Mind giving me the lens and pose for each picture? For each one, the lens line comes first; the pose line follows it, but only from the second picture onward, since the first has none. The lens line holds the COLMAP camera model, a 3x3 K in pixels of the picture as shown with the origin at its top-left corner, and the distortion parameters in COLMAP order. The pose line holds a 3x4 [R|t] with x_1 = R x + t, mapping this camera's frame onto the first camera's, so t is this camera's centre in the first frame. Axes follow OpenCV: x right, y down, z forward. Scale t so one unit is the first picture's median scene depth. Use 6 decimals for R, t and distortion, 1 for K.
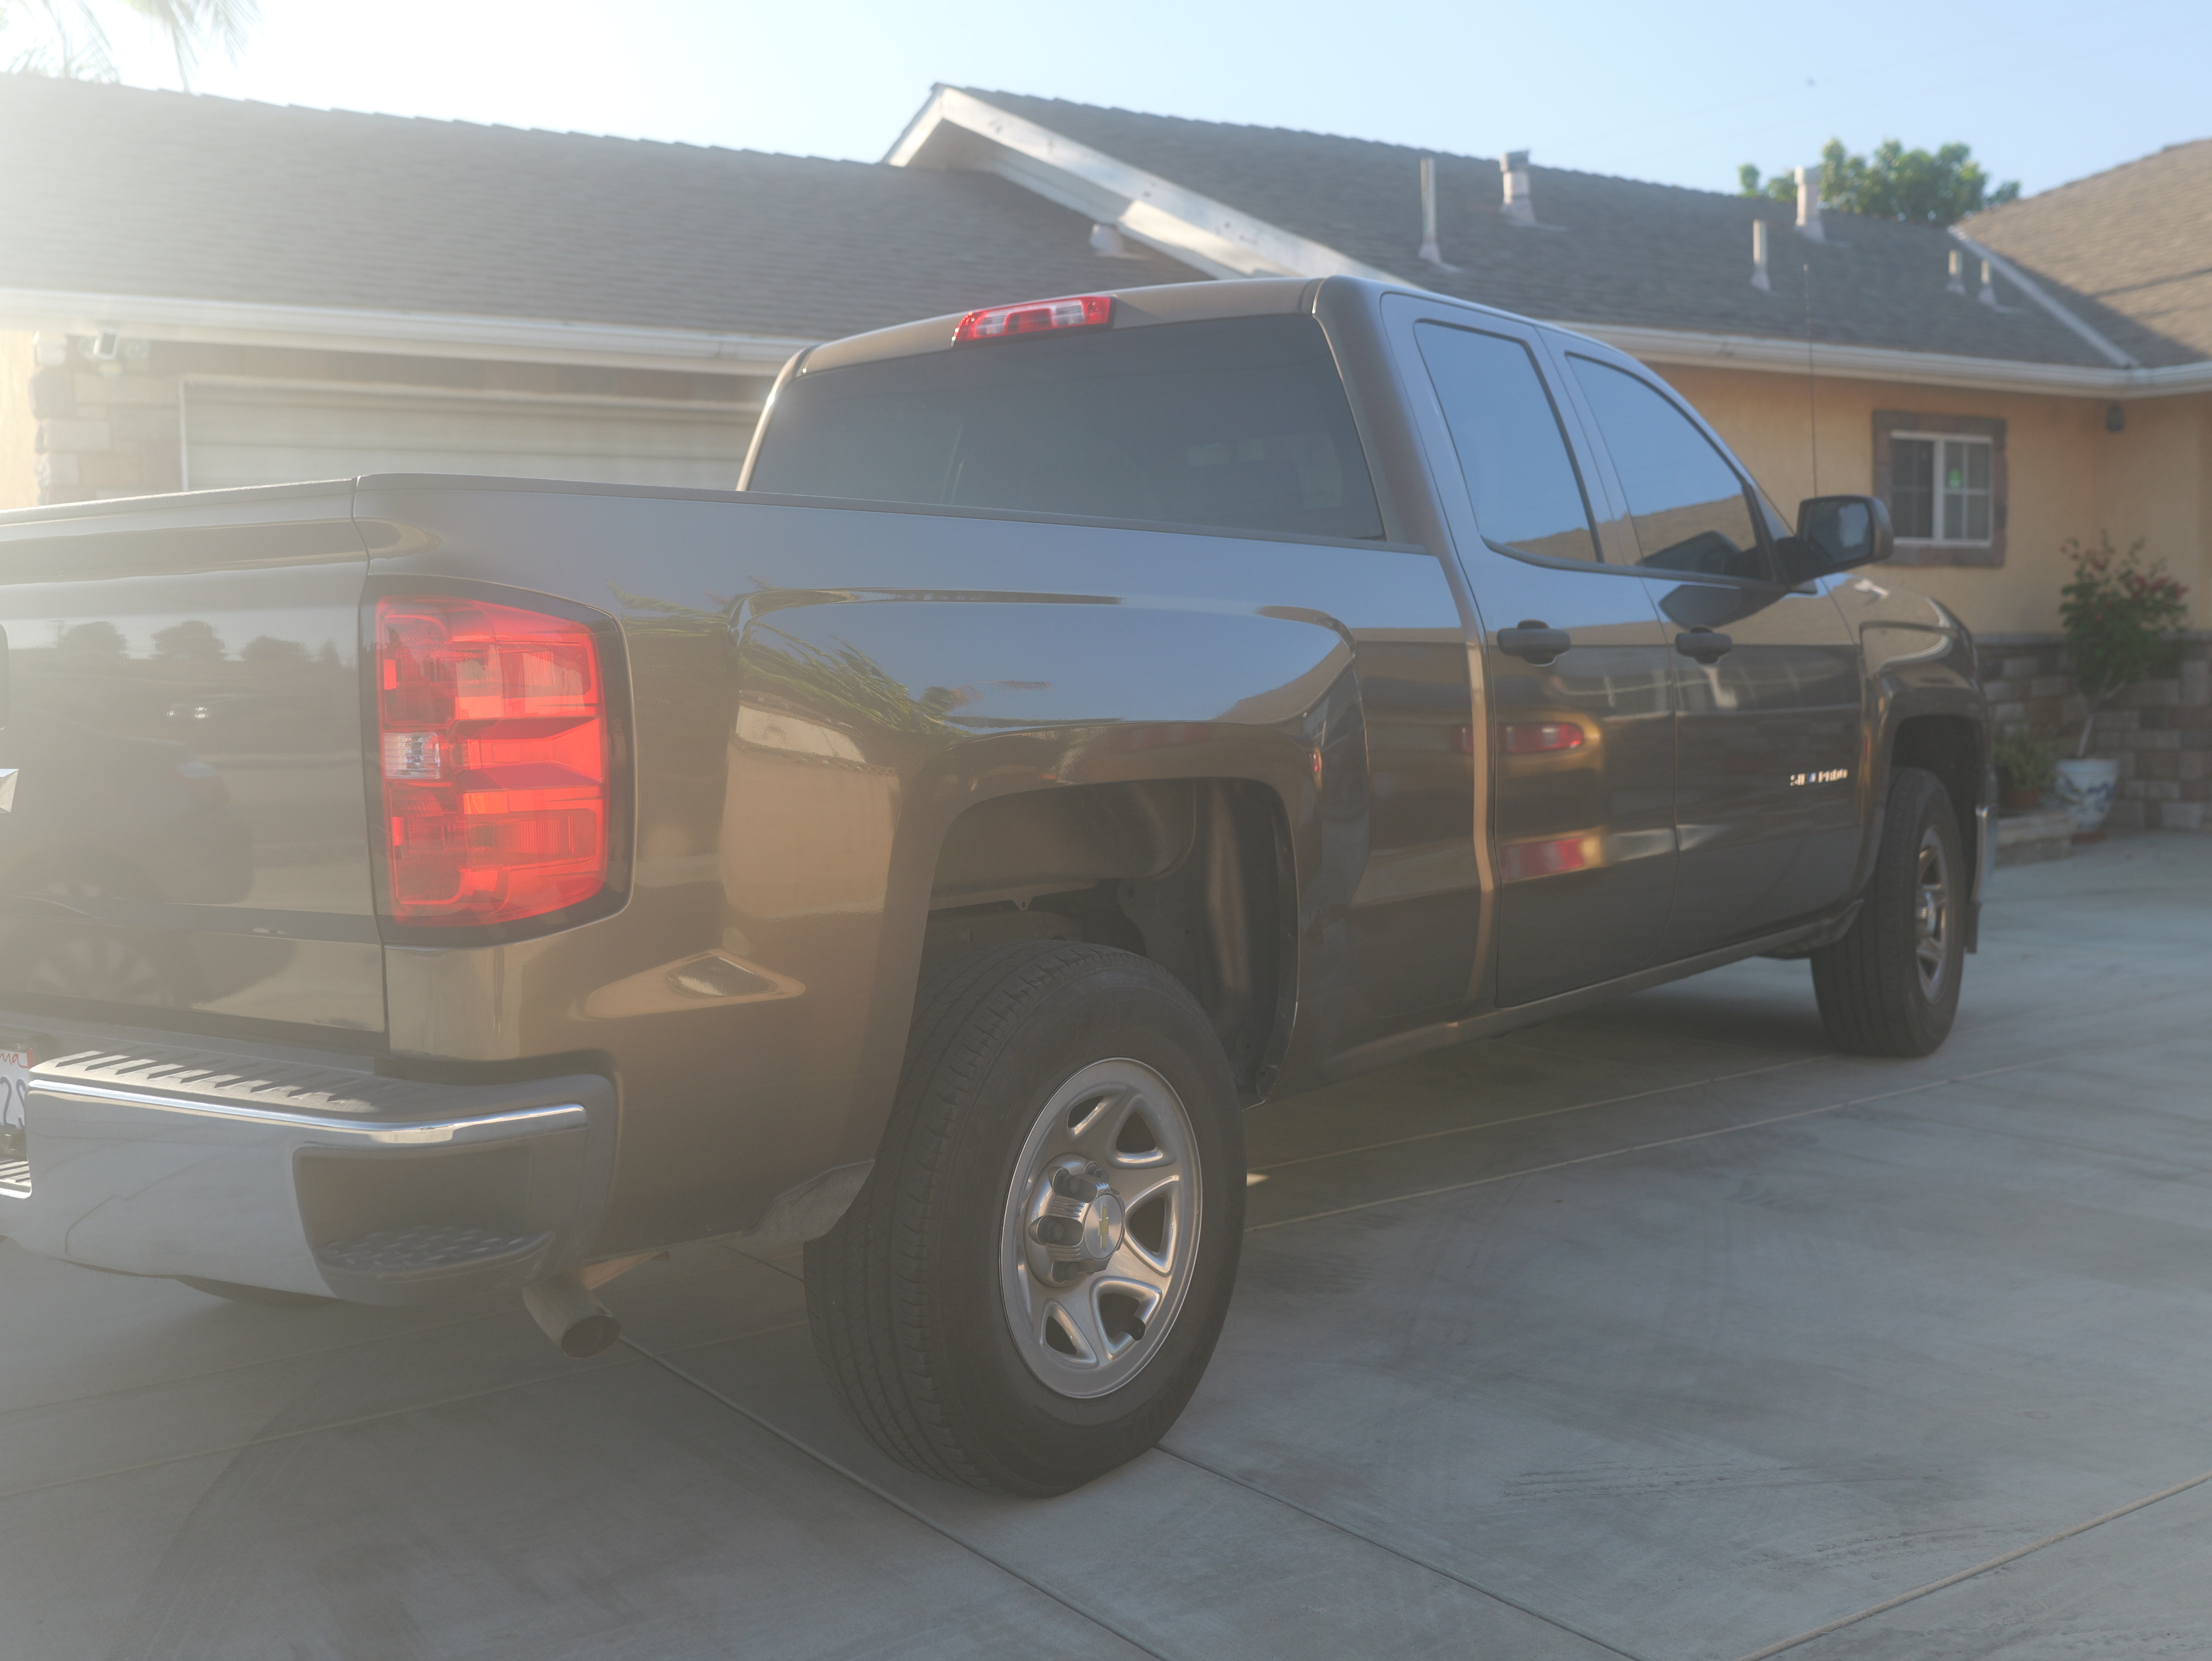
lens RADIAL K [[2352.4, 0, 1106.8], [0, 2352.4, 858.7], [0, 0, 1]] dist [-0.031145, 0.054828]
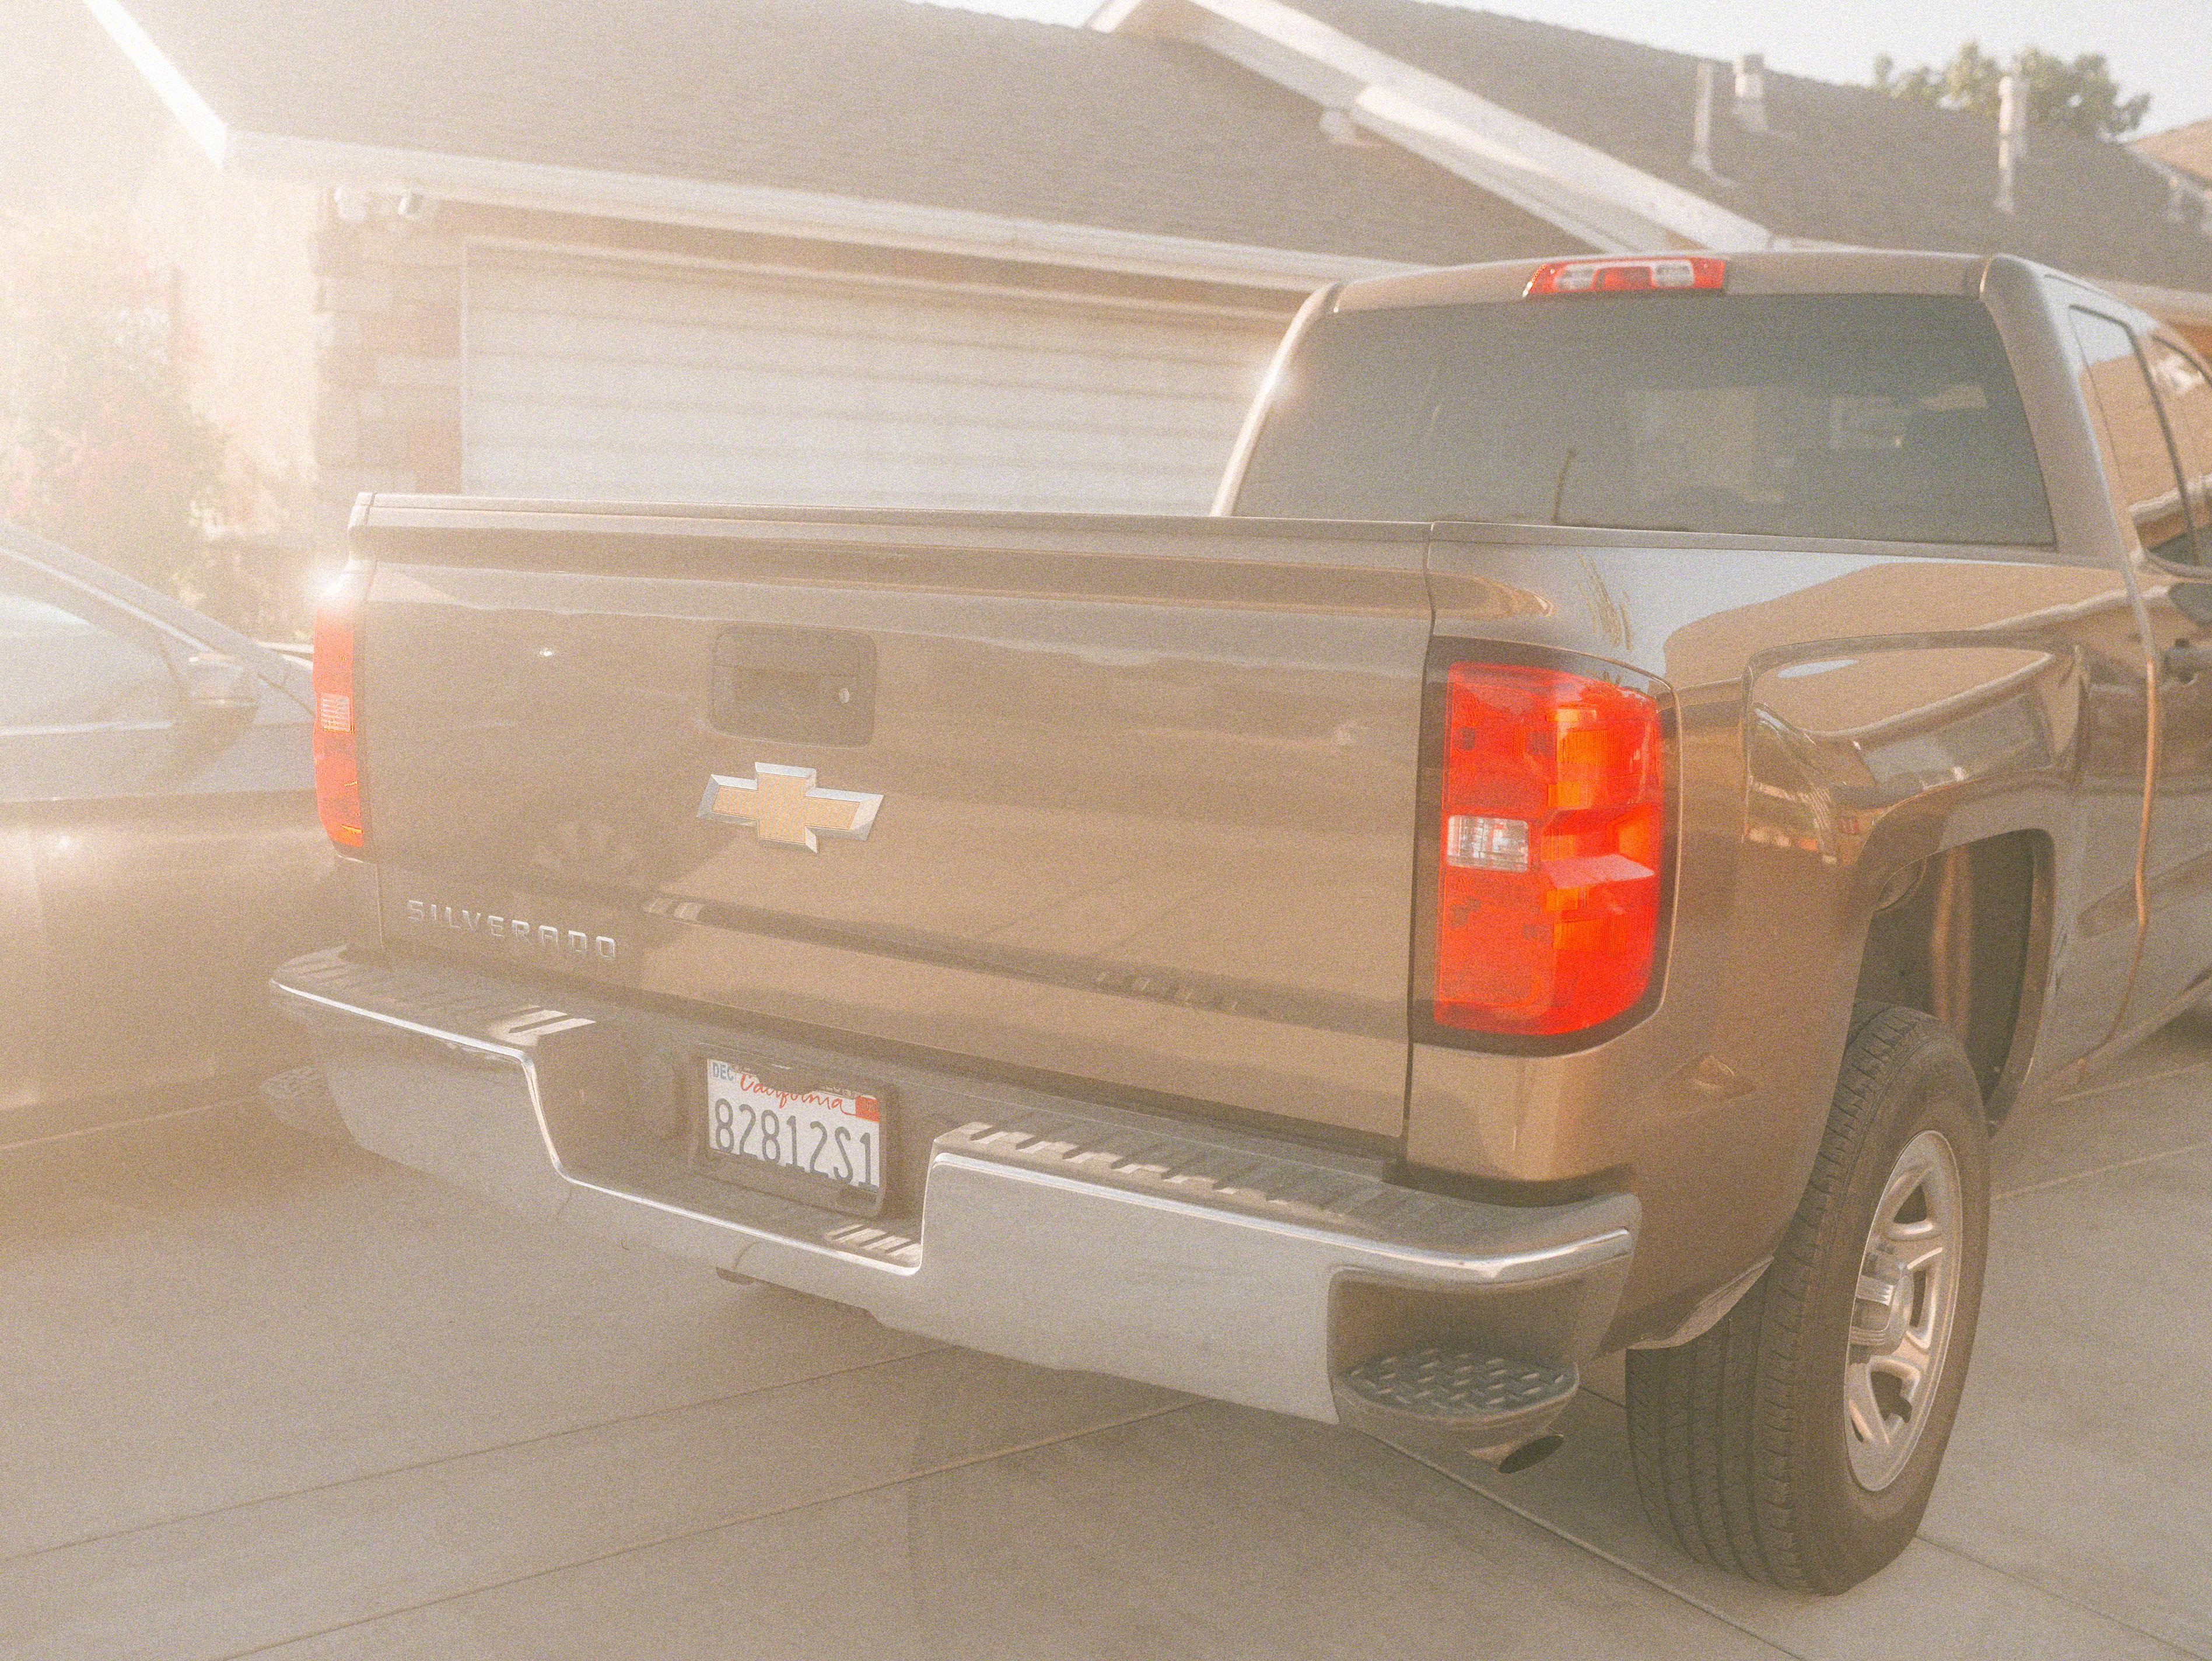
lens RADIAL K [[2330.3, 0, 1115.0], [0, 2330.3, 874.3], [0, 0, 1]] dist [-0.015930, 0.027453]
pose [[0.998707, 0.049048, 0.013397, -0.231168], [-0.049854, 0.996406, 0.068484, -0.044508], [-0.009990, -0.069063, 0.997562, 0.058577]]
